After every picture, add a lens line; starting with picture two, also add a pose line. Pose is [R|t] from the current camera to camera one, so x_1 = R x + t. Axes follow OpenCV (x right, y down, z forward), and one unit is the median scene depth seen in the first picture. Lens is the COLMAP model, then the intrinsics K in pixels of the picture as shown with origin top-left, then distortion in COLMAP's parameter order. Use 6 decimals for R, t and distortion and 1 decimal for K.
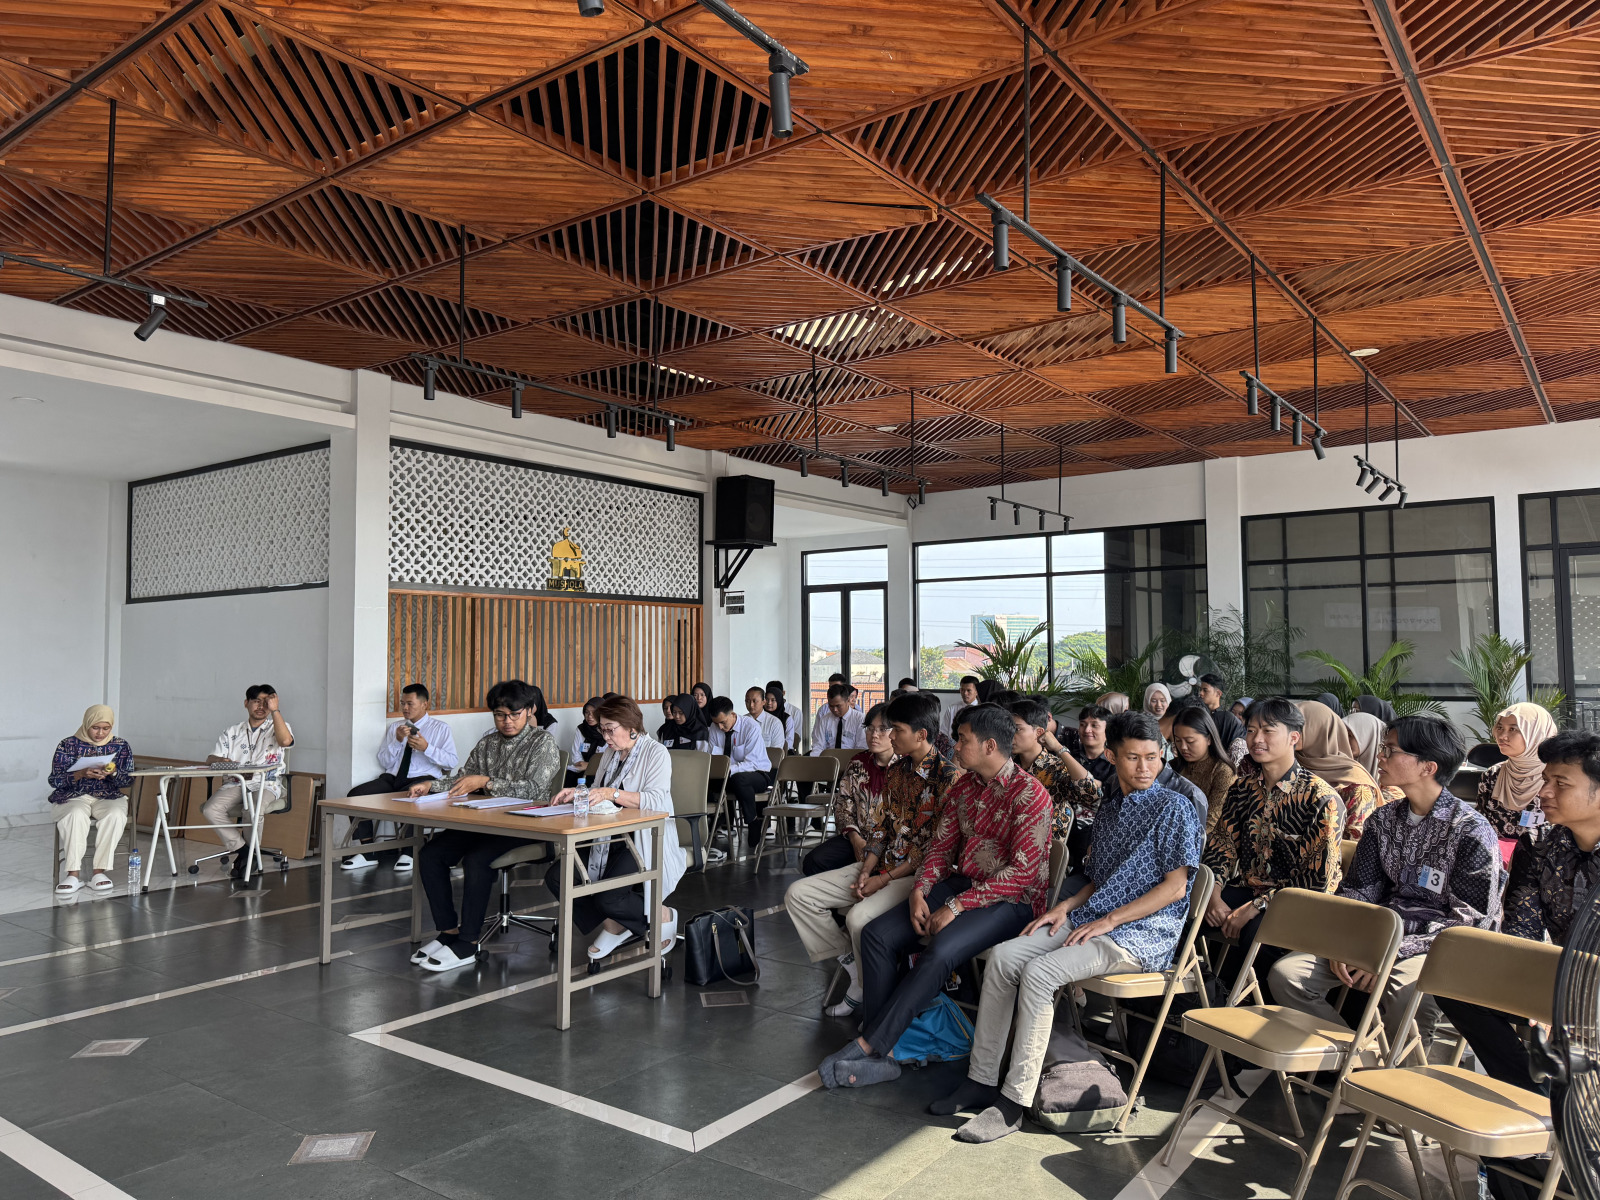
lens RADIAL K [[1114.5, 0, 800.0], [0, 1114.5, 600.0], [0, 0, 1]] dist [0.176695, -0.258826]
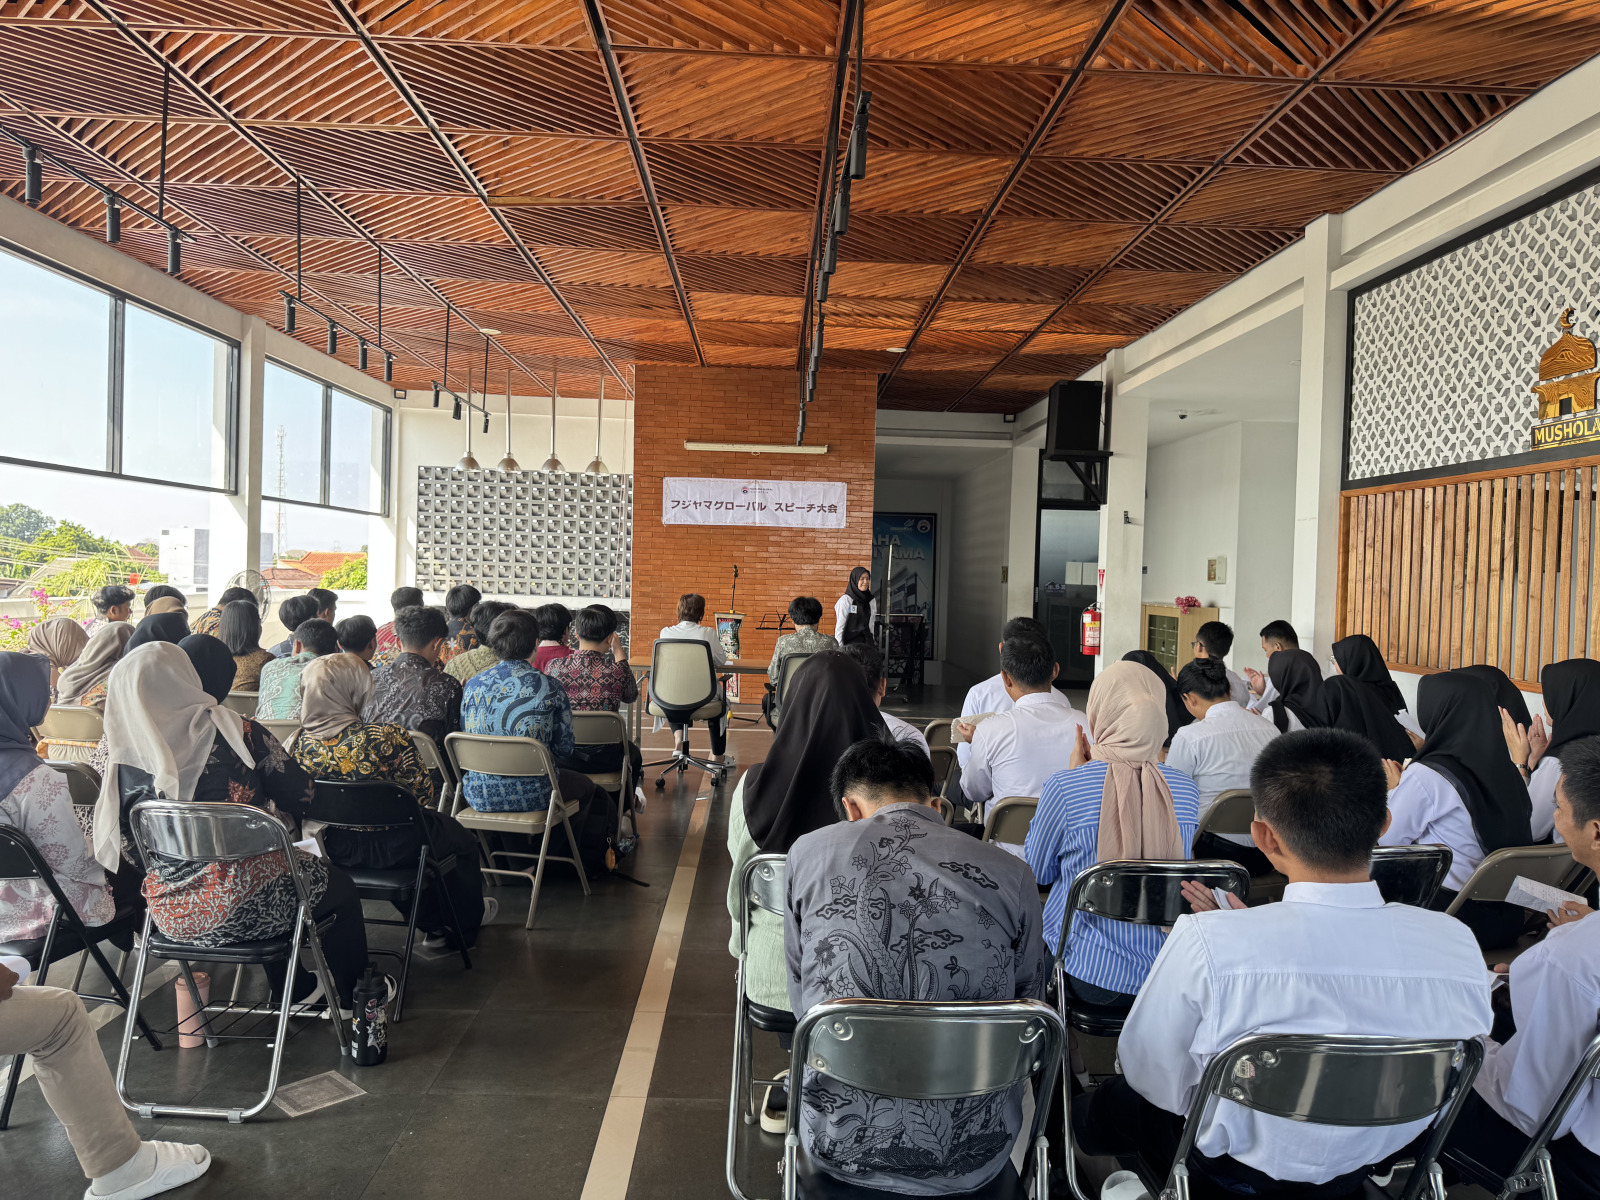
lens RADIAL K [[1128.2, 0, 805.3], [0, 1128.2, 594.7], [0, 0, 1]] dist [0.070142, -0.092317]
pose [[-0.782575, -0.004675, -0.622539, 0.352887], [0.009872, 0.999753, -0.019918, 0.063754], [0.622478, -0.021733, -0.782336, 1.240877]]
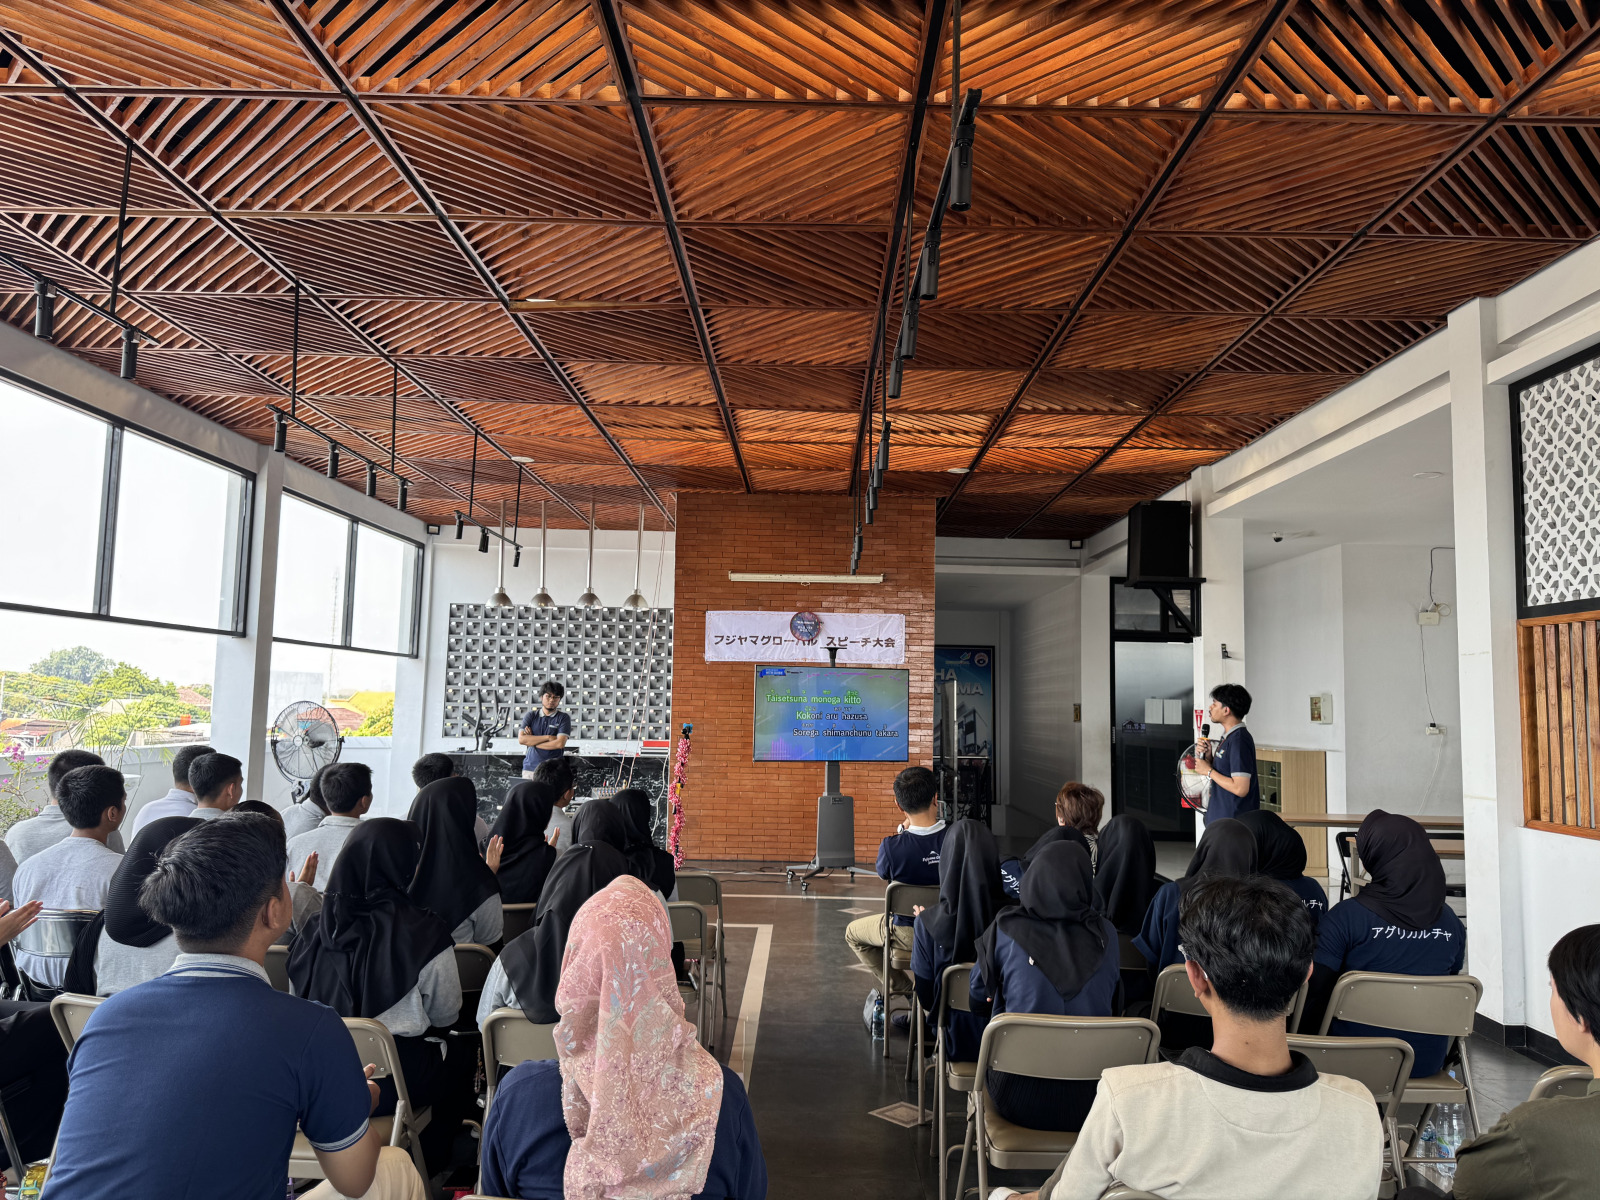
lens RADIAL K [[1125.6, 0, 808.8], [0, 1125.6, 602.5], [0, 0, 1]] dist [0.081266, -0.095586]
pose [[-0.804805, -0.064201, -0.590057, 0.295025], [0.016639, 0.991302, -0.130554, 0.051030], [0.593307, -0.114888, -0.796736, 1.150389]]
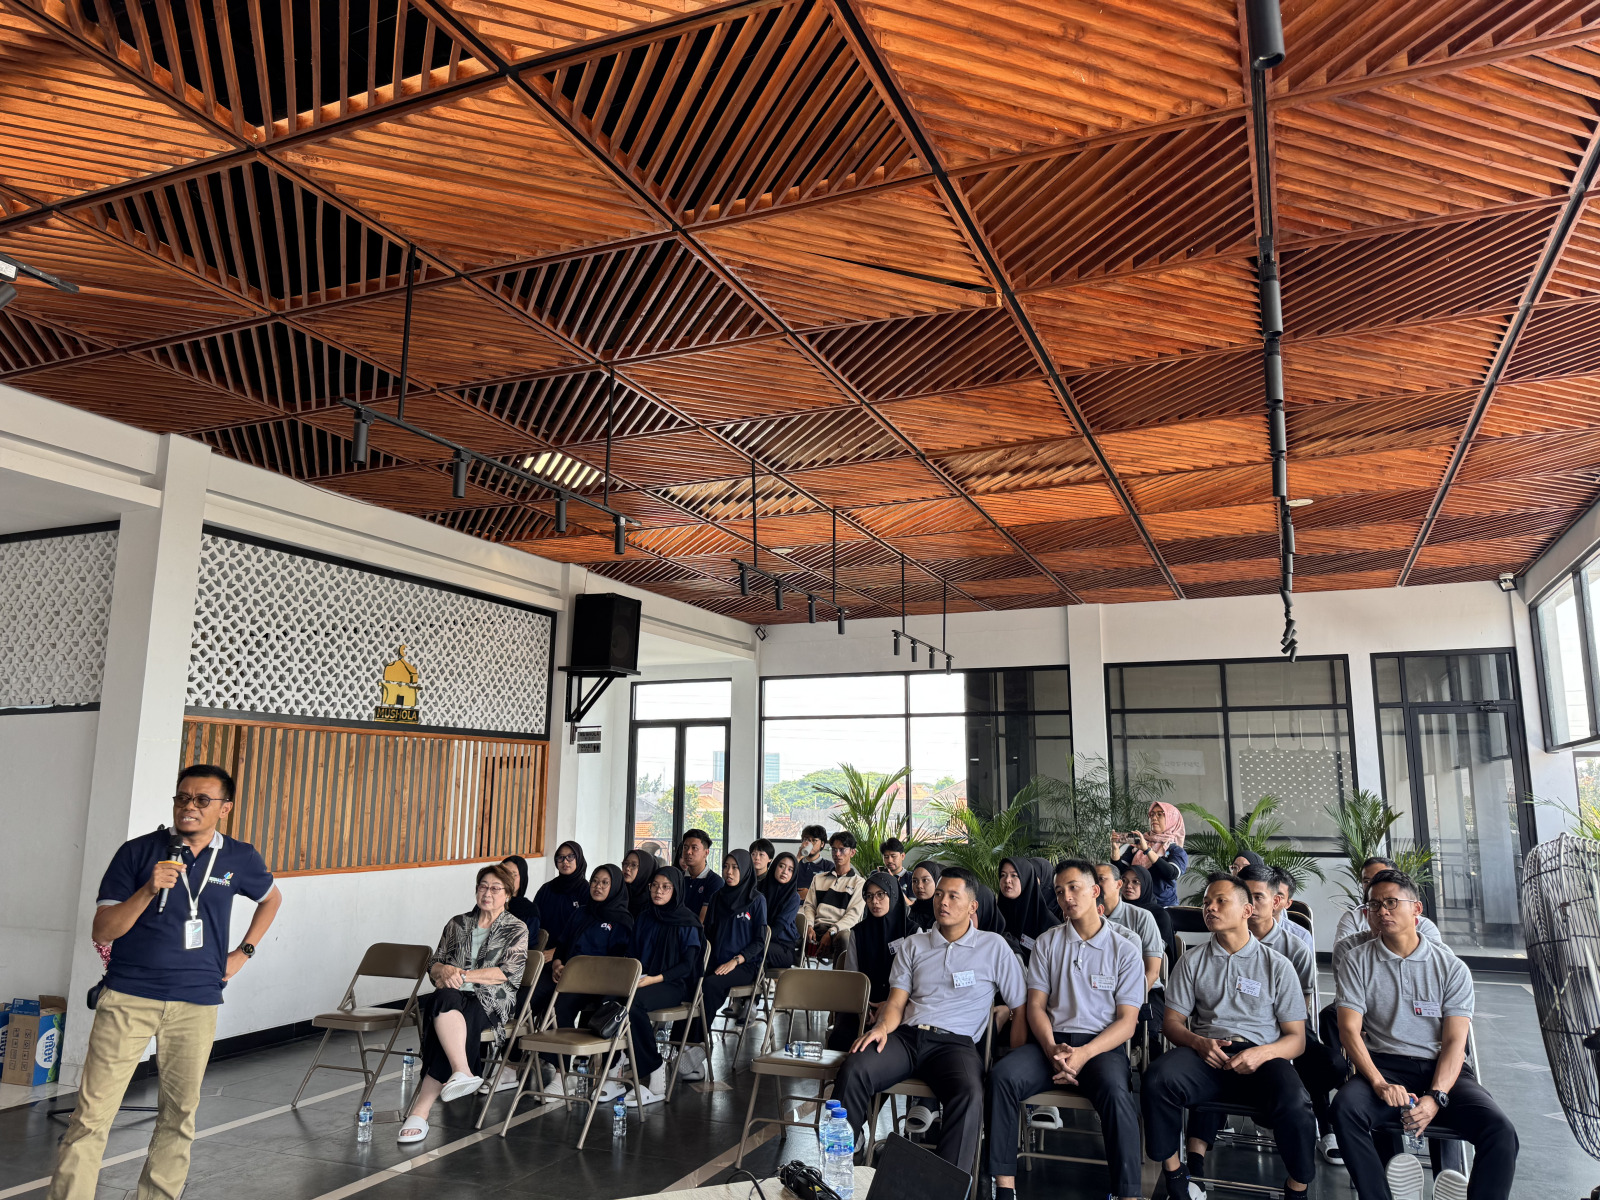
lens RADIAL K [[1121.5, 0, 802.9], [0, 1121.5, 596.4], [0, 0, 1]] dist [0.156153, -0.312961]
pose [[0.973140, 0.051210, 0.224445, -0.118627], [-0.023377, 0.991887, -0.124955, -0.002646], [-0.229023, 0.116352, 0.966442, 0.131501]]
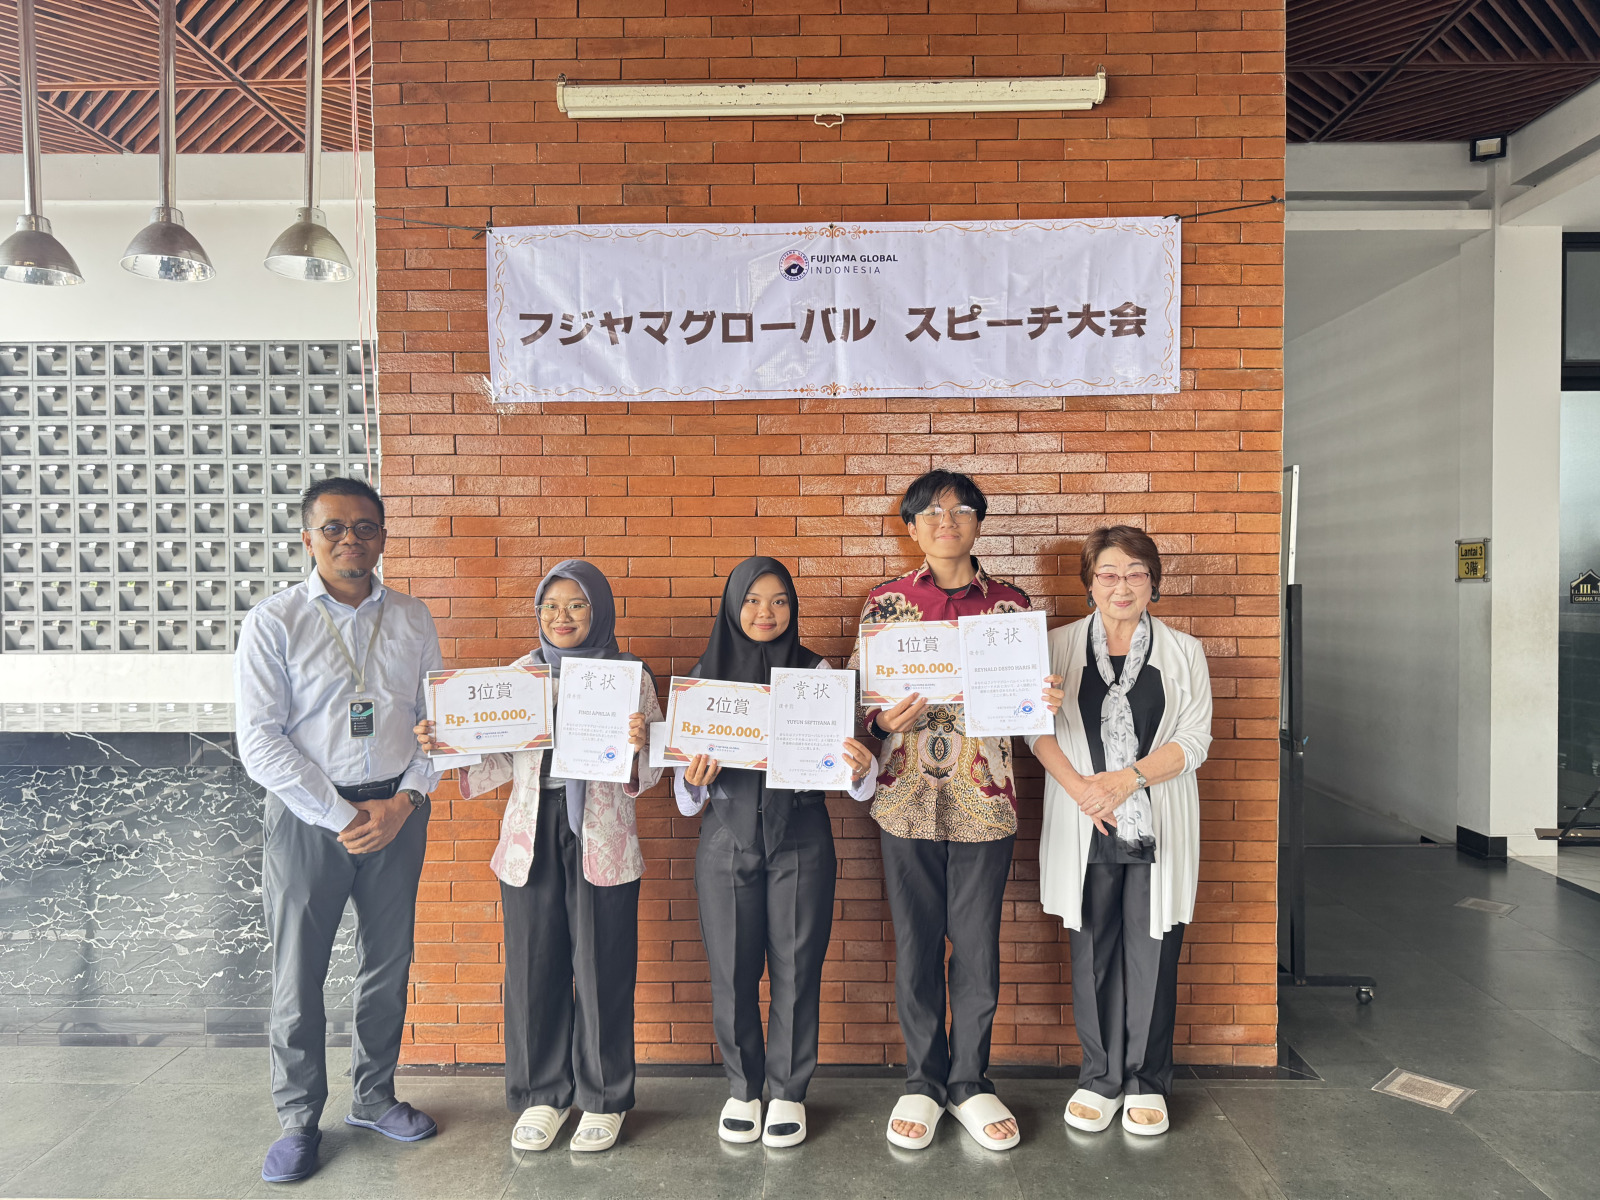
lens RADIAL K [[1125.1, 0, 800.2], [0, 1125.1, 605.3], [0, 0, 1]] dist [0.090197, -0.114880]
pose [[-0.817216, 0.022524, -0.575891, -0.183379], [0.040776, 0.998992, -0.018791, 0.028595], [0.574887, -0.038839, -0.817310, 0.488523]]
